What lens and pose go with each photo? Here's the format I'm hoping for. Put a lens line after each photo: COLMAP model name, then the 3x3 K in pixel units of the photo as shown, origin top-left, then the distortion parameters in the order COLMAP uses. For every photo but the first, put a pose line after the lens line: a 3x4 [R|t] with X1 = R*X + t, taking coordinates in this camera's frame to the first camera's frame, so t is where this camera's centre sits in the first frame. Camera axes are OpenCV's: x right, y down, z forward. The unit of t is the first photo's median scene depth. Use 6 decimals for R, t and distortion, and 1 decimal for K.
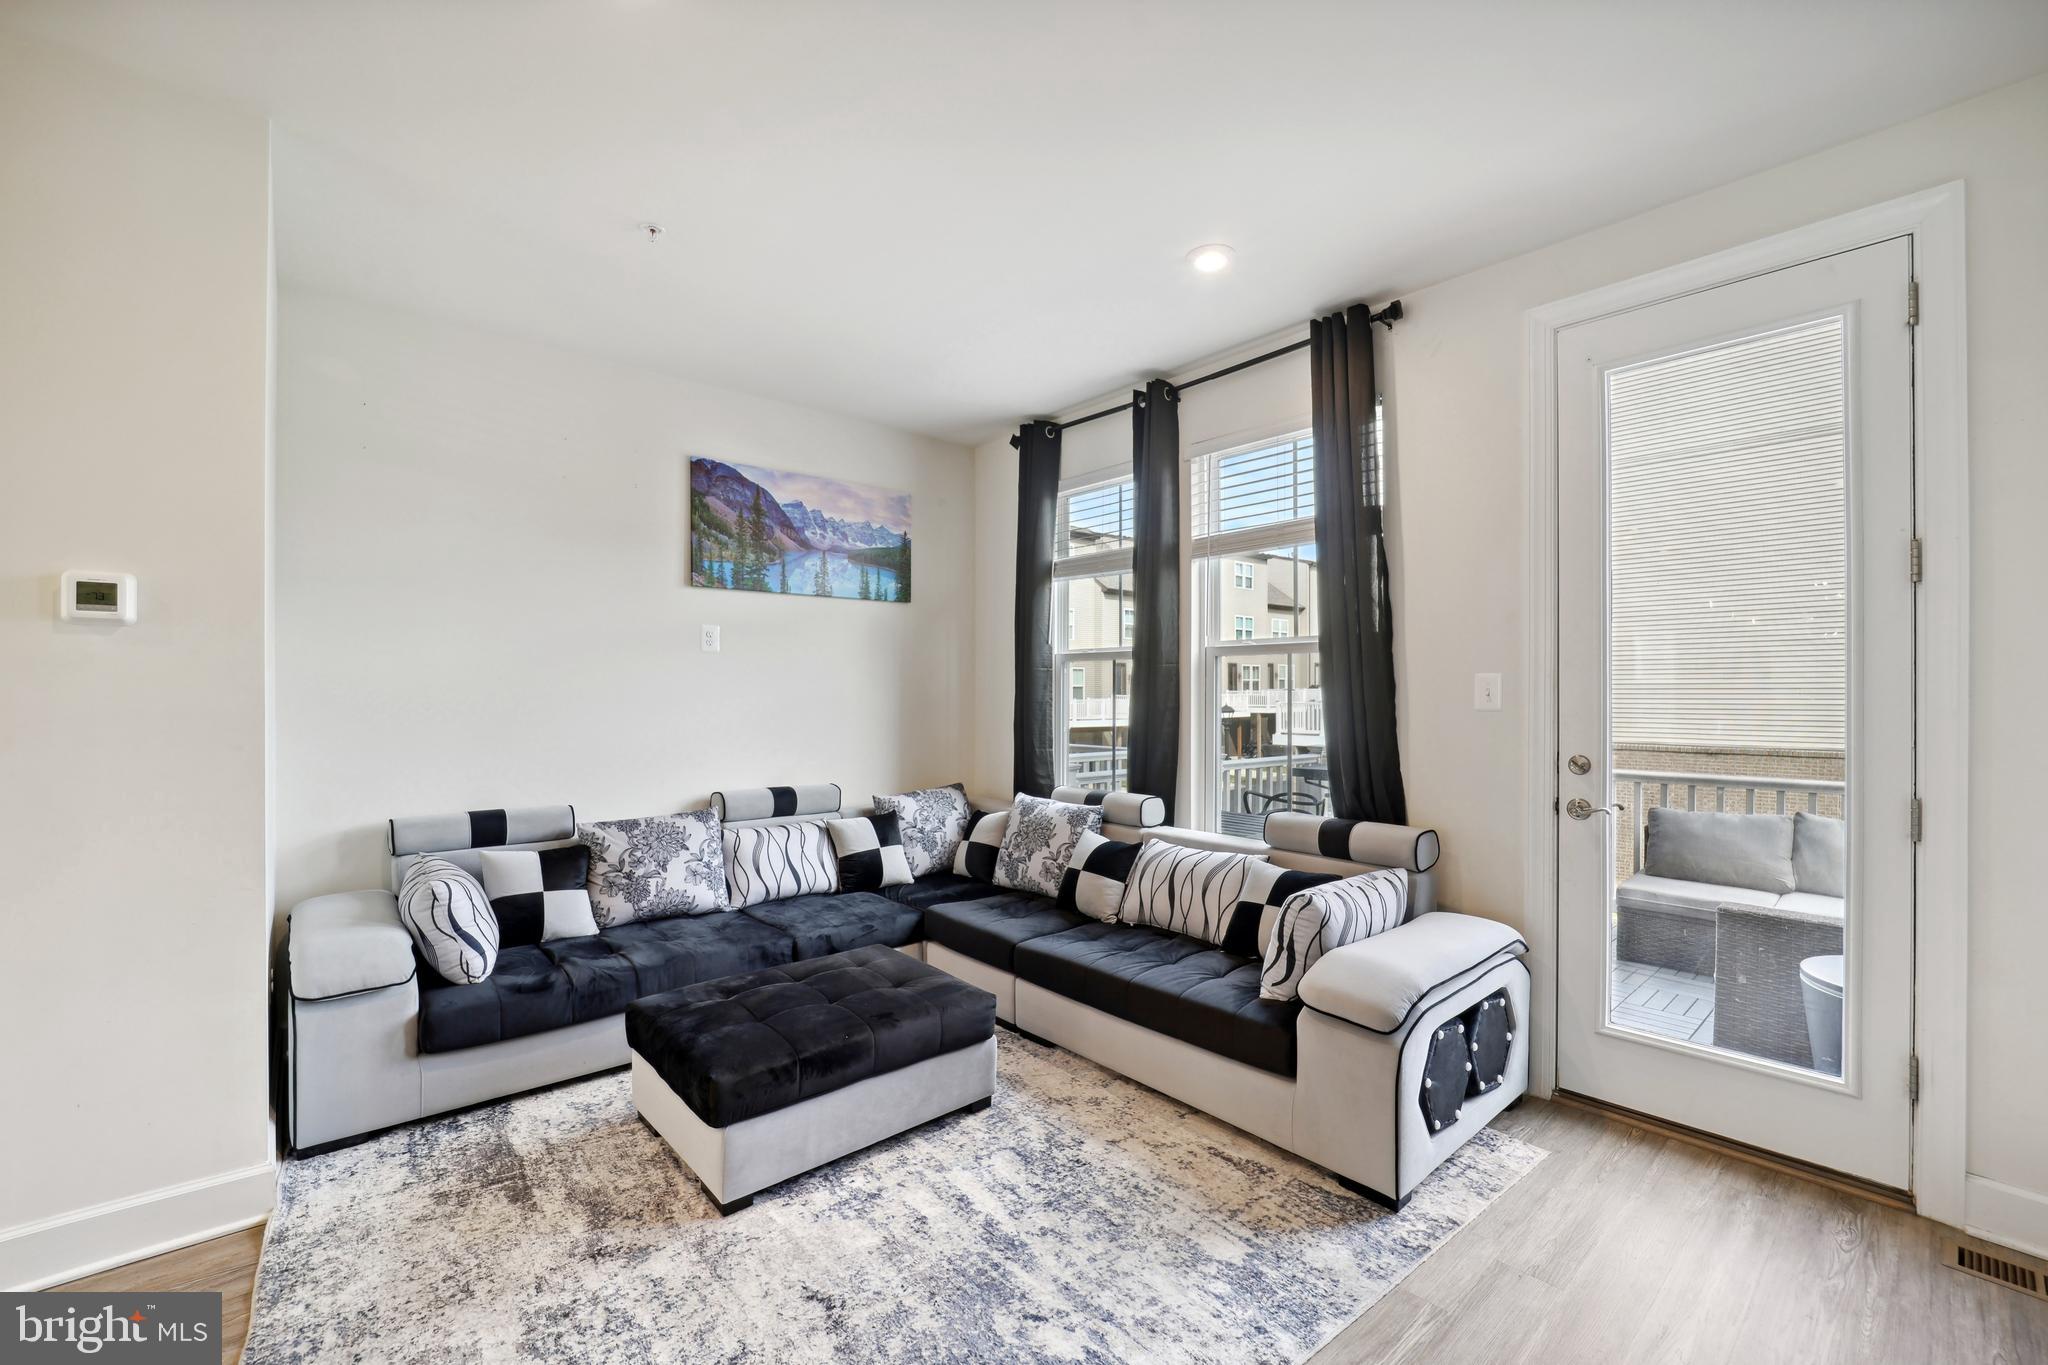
lens RADIAL K [[839.5, 0, 1027.1], [0, 839.5, 685.7], [0, 0, 1]] dist [0.000049, -0.000055]
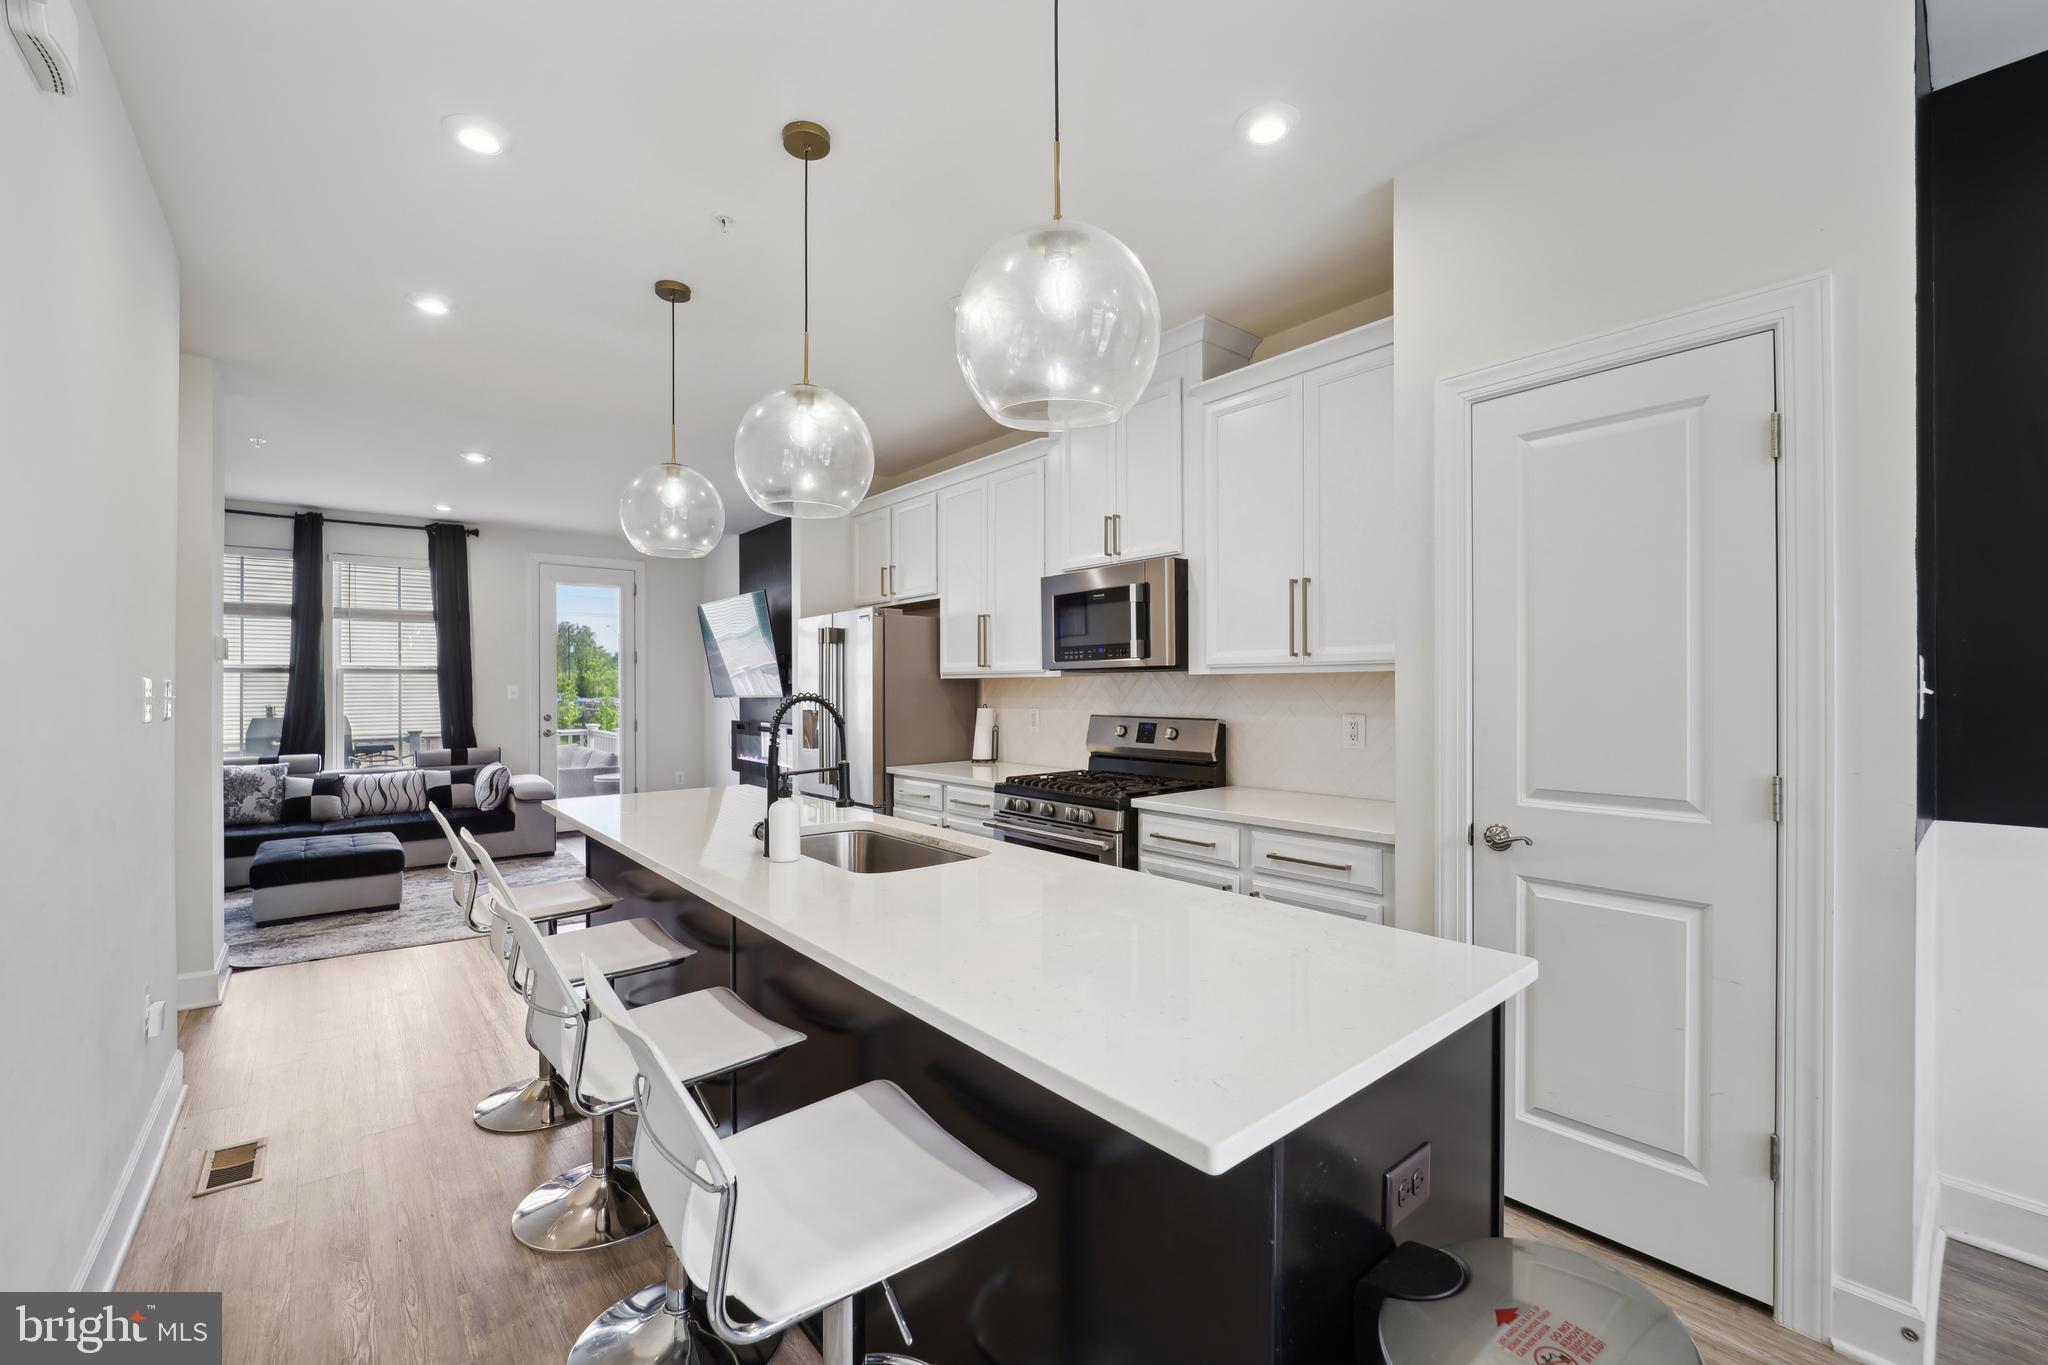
lens RADIAL K [[839.5, 0, 1027.1], [0, 839.5, 685.7], [0, 0, 1]] dist [0.000049, -0.000055]
pose [[0.028688, 0.002806, 0.999584, -1.570422], [-0.002587, 0.999993, -0.002733, -0.008901], [-0.999585, -0.002507, 0.028695, -0.520434]]
